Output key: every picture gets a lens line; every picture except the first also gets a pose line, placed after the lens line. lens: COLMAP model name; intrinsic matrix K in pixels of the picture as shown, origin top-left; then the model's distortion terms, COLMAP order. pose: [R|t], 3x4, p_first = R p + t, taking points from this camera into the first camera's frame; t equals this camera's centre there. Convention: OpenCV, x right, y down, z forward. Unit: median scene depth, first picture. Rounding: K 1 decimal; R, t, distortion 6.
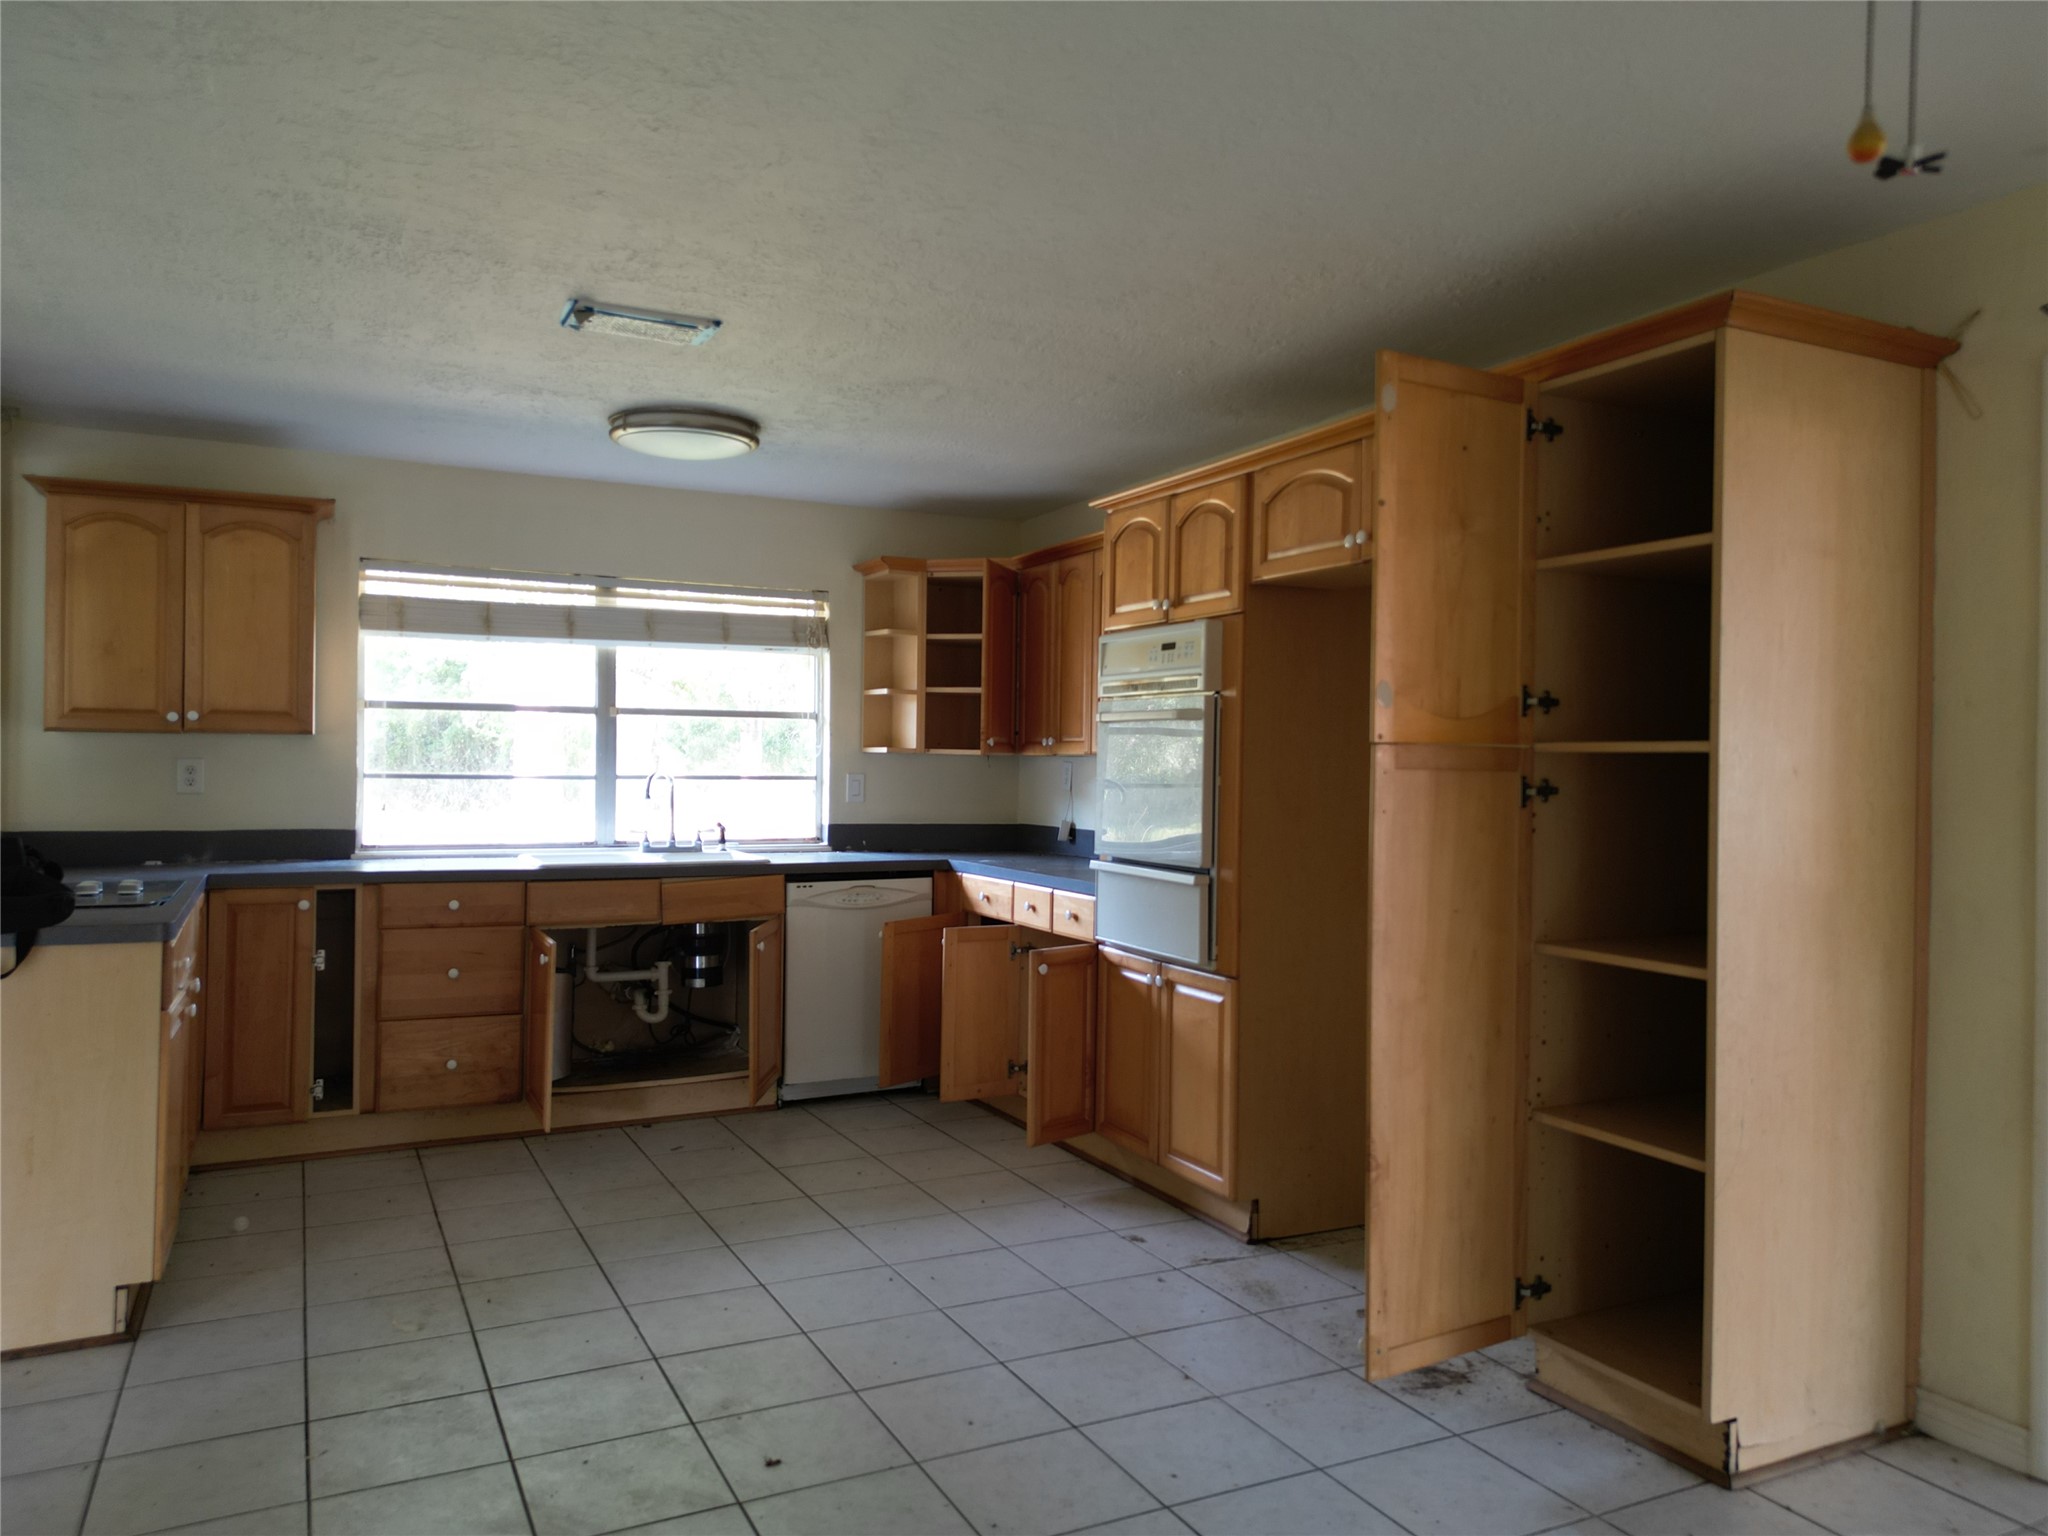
lens RADIAL K [[1446.4, 0, 1024.0], [0, 1446.4, 768.0], [0, 0, 1]] dist [0.054164, -0.001770]
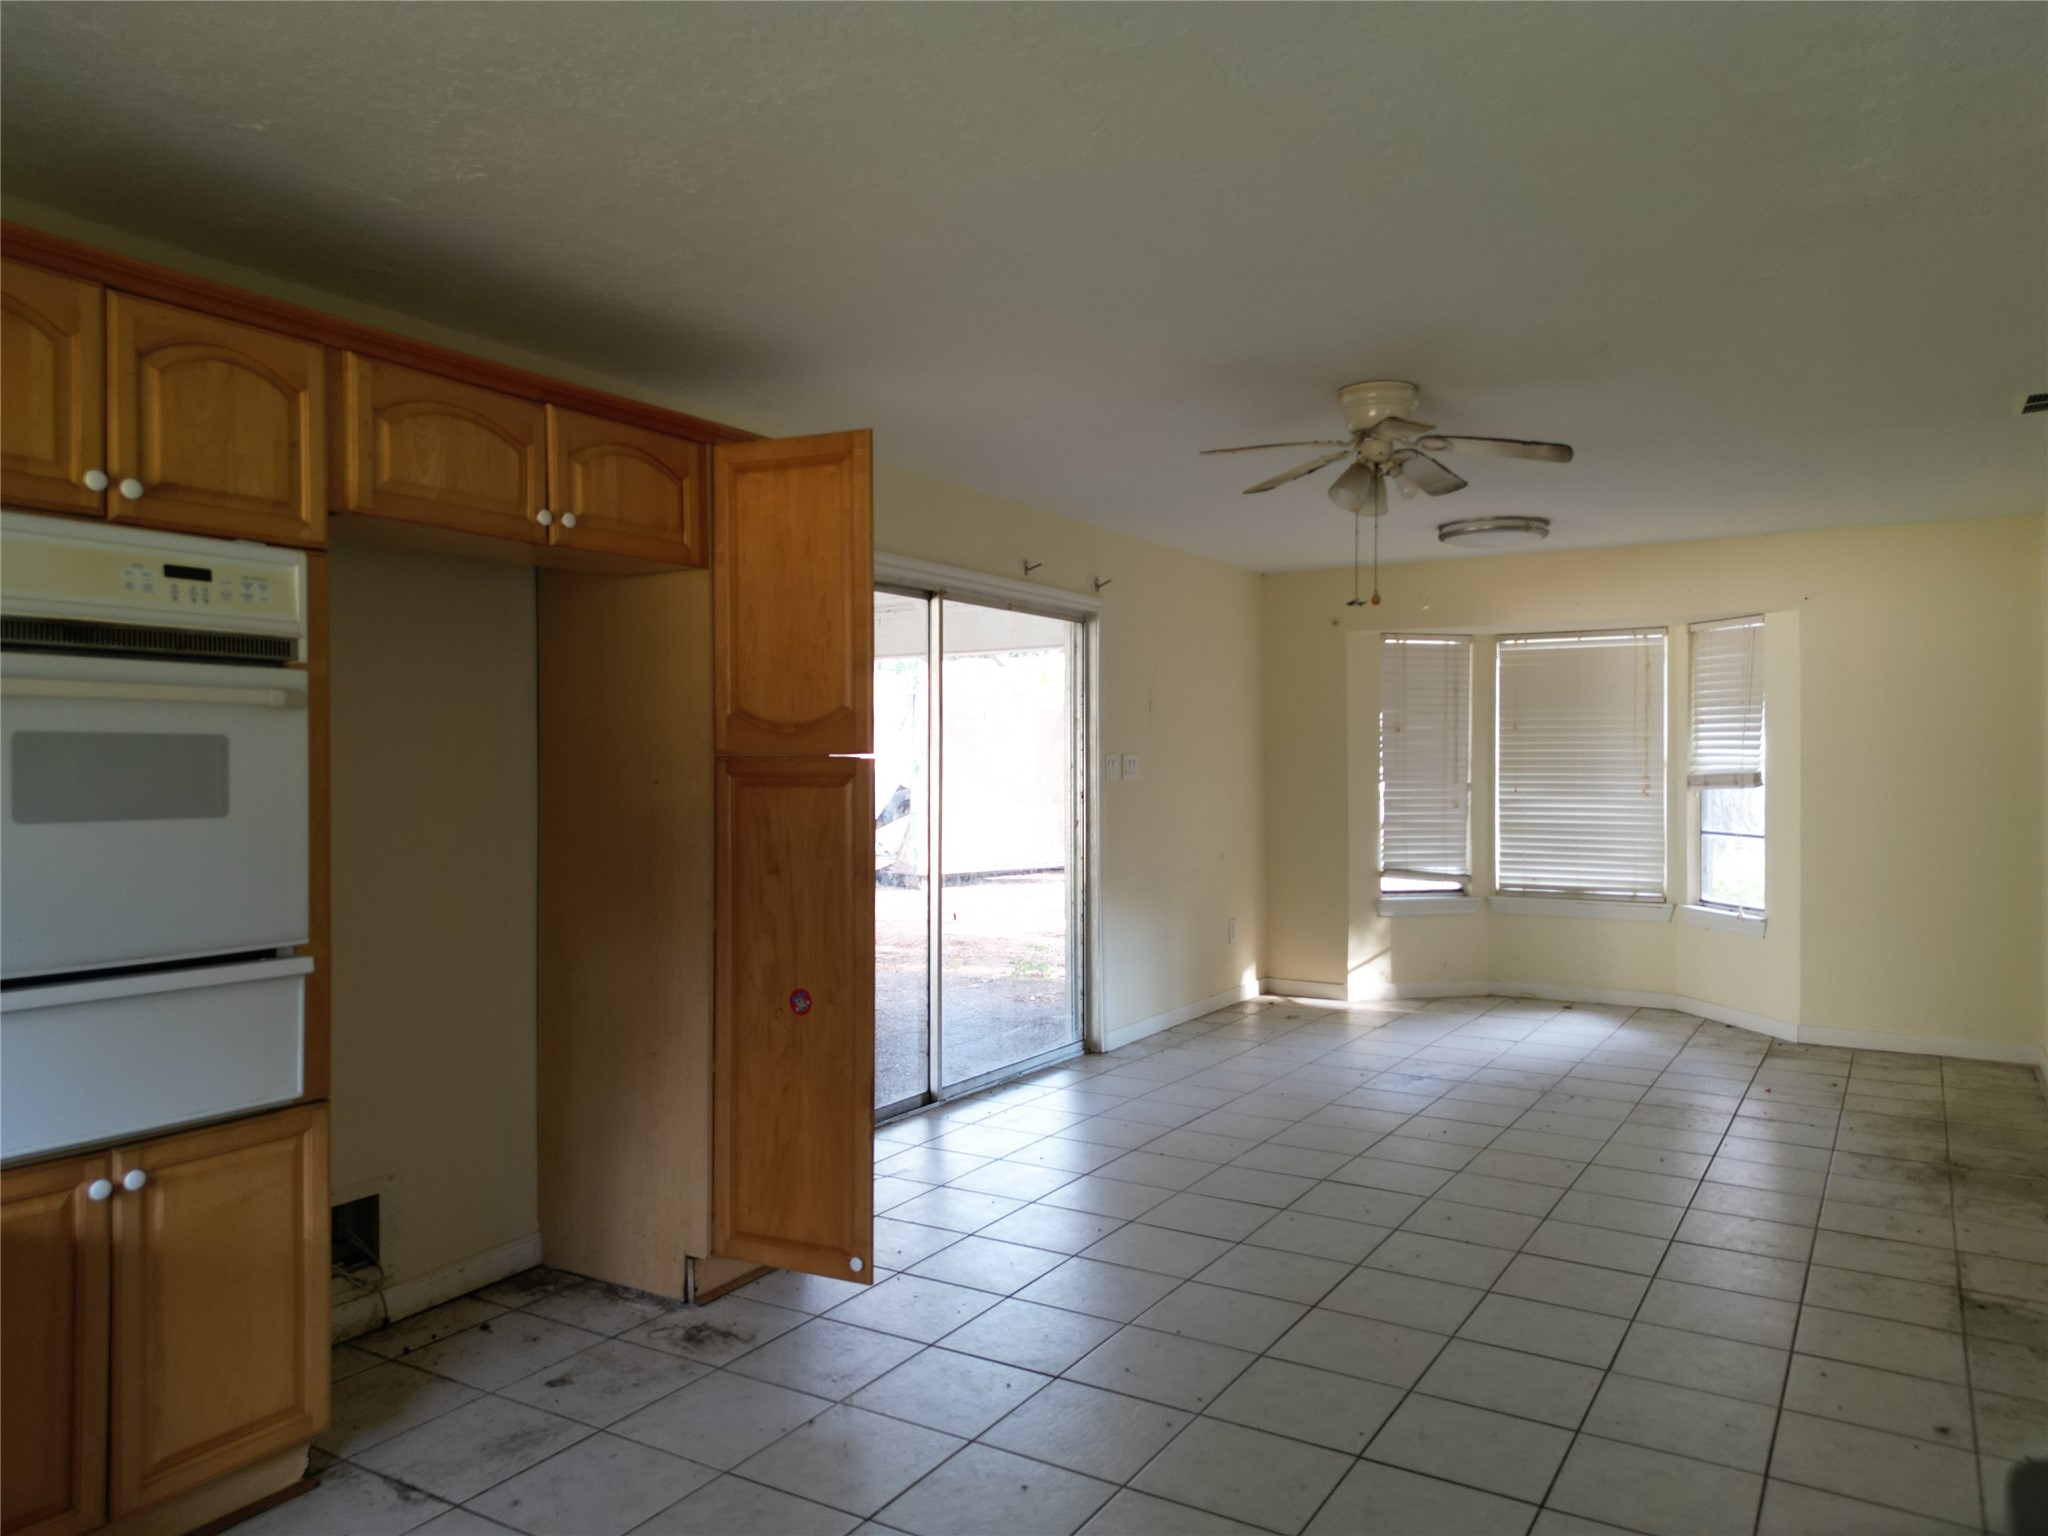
lens RADIAL K [[1446.4, 0, 1024.0], [0, 1446.4, 768.0], [0, 0, 1]] dist [0.054164, -0.001770]
pose [[-0.531210, -0.017530, 0.847059, -0.656505], [-0.004936, 0.999833, 0.017596, -0.022330], [-0.847226, 0.005166, -0.531207, 1.193918]]
